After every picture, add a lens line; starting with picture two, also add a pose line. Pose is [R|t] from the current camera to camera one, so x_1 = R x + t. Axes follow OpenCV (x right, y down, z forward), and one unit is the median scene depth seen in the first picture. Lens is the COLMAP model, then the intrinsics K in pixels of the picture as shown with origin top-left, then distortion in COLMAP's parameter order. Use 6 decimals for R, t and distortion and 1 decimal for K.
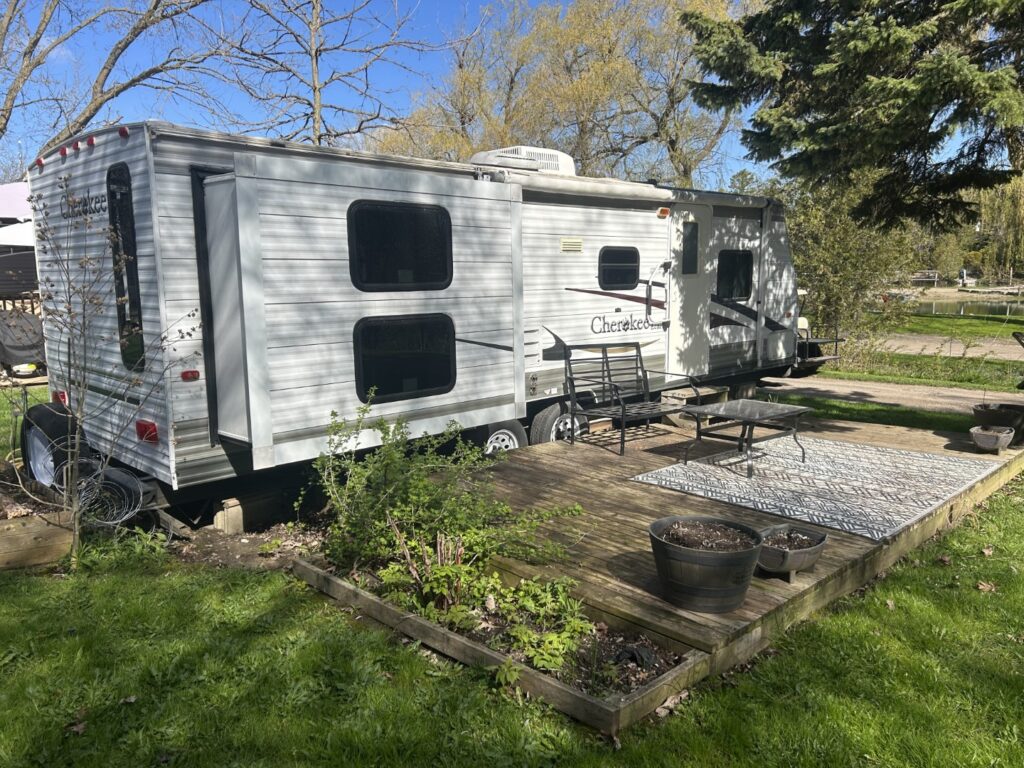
lens RADIAL K [[768.7, 0, 510.6], [0, 768.7, 379.8], [0, 0, 1]] dist [0.066792, -0.074321]
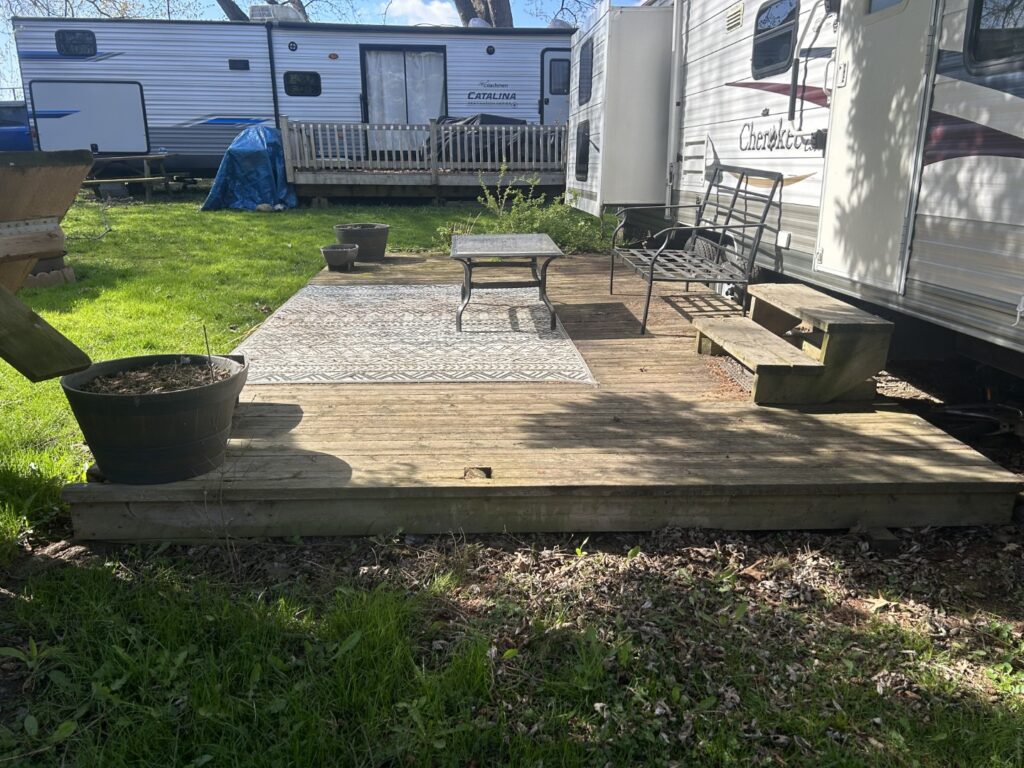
lens RADIAL K [[768.7, 0, 510.6], [0, 768.7, 379.8], [0, 0, 1]] dist [0.066792, -0.074321]
pose [[-0.656095, 0.214906, -0.723433, 0.725559], [-0.093495, 0.928066, 0.360488, -0.093496], [0.748865, 0.304152, -0.588807, 1.225895]]
